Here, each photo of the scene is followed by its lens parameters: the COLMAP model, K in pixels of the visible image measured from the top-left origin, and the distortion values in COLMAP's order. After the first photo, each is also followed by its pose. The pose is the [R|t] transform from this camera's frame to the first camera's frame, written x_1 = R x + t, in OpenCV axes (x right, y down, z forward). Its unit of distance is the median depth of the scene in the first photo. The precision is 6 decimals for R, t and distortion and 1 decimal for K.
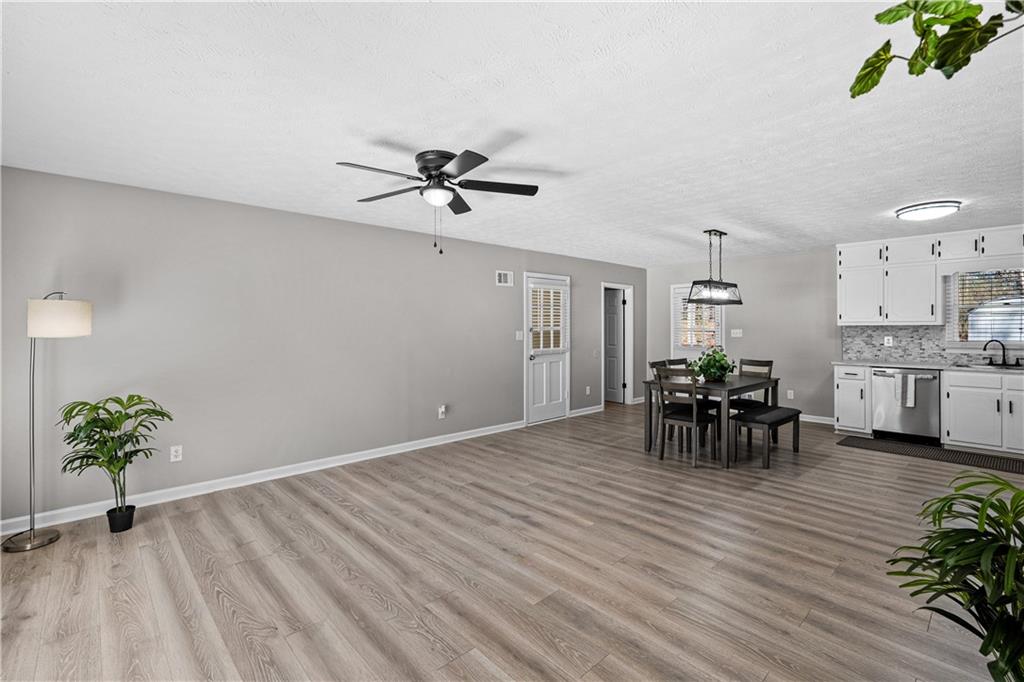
lens RADIAL K [[453.8, 0, 508.3], [0, 453.8, 323.1], [0, 0, 1]] dist [-0.001654, 0.000318]
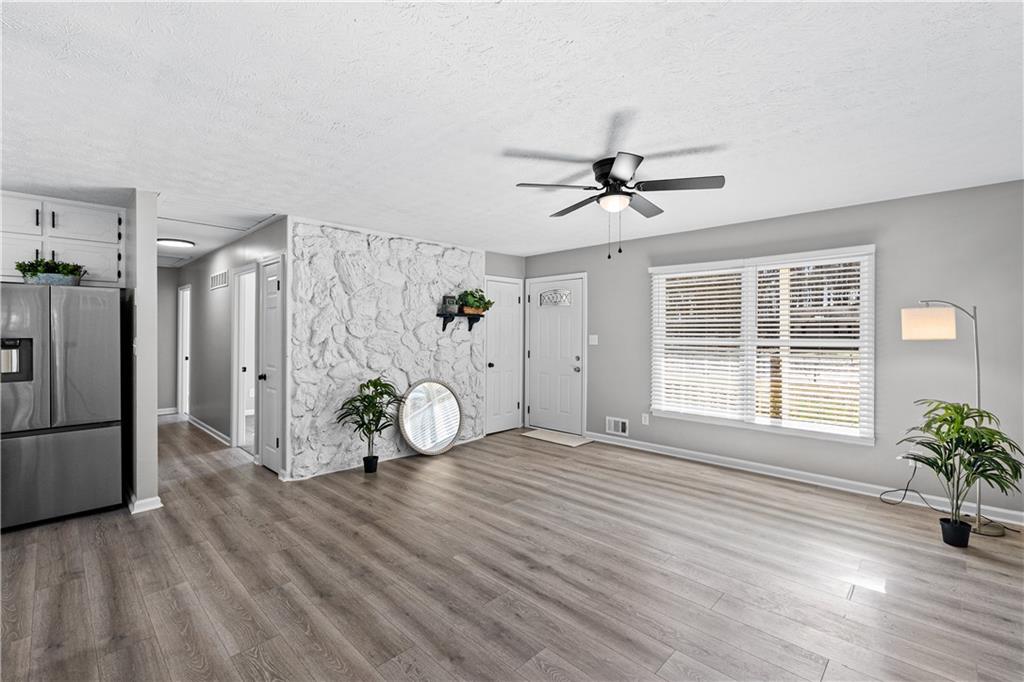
lens RADIAL K [[453.8, 0, 511.2], [0, 453.8, 336.8], [0, 0, 1]] dist [-0.001654, 0.000318]
pose [[-0.997893, 0.001389, -0.064866, 0.126640], [0.001545, 0.999996, -0.002352, 0.020161], [0.064863, -0.002447, -0.997891, 1.777731]]
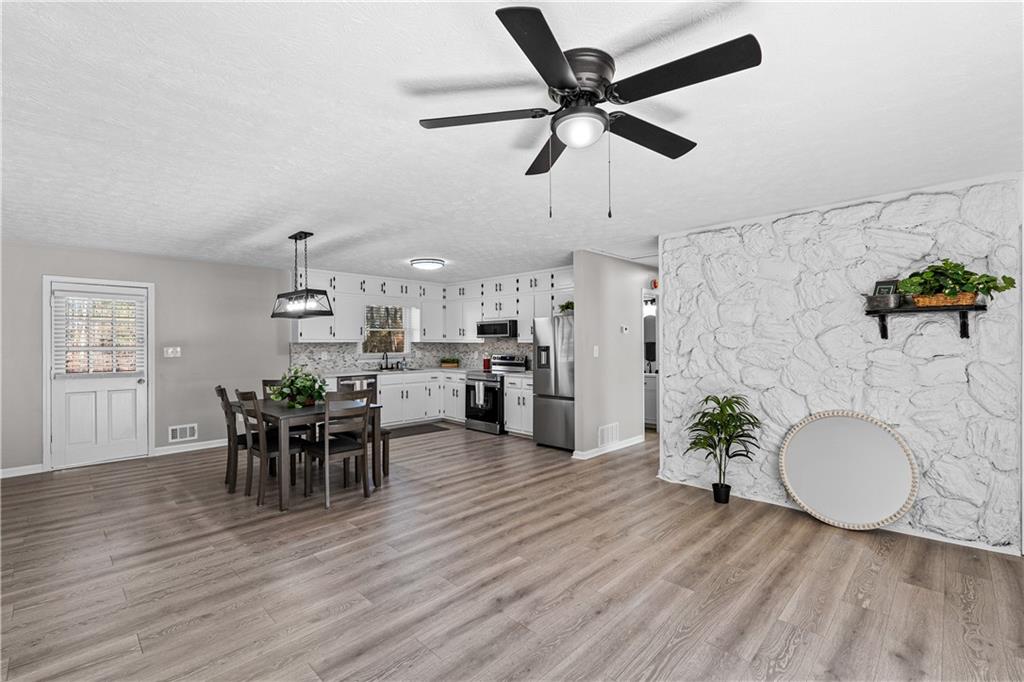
lens RADIAL K [[453.8, 0, 514.7], [0, 453.8, 346.1], [0, 0, 1]] dist [-0.001654, 0.000318]
pose [[-0.058568, -0.003231, 0.998278, -0.683472], [-0.005812, 0.999979, 0.002895, 0.014481], [-0.998266, -0.005633, -0.058586, 1.007730]]
